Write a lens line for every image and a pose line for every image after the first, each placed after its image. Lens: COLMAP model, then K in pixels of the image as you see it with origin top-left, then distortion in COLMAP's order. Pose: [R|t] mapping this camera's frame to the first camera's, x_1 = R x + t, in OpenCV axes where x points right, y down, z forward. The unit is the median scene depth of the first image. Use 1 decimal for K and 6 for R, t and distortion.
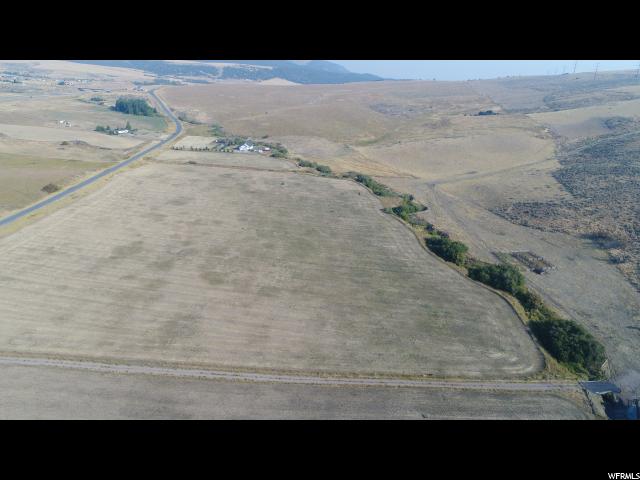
lens RADIAL K [[431.9, 0, 320.0], [0, 431.9, 240.0], [0, 0, 1]] dist [0.006136, -0.001769]
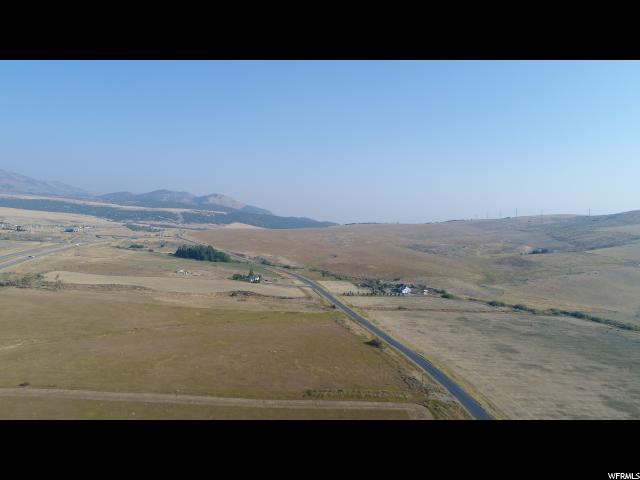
lens RADIAL K [[431.9, 0, 320.0], [0, 431.9, 240.0], [0, 0, 1]] dist [0.006136, -0.001769]
pose [[0.974716, -0.016250, 0.222855, -0.401858], [0.084239, 0.950485, -0.299134, -0.029087], [-0.206959, 0.310344, 0.927822, 0.051784]]
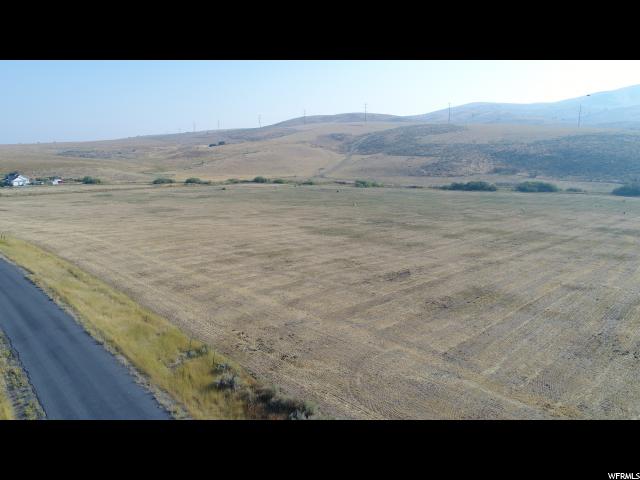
lens RADIAL K [[431.9, 0, 320.0], [0, 431.9, 240.0], [0, 0, 1]] dist [0.006136, -0.001769]
pose [[0.609398, -0.202512, 0.766566, -0.277229], [0.328511, 0.944428, -0.011657, 0.010833], [-0.721606, 0.258929, 0.642060, 0.209014]]
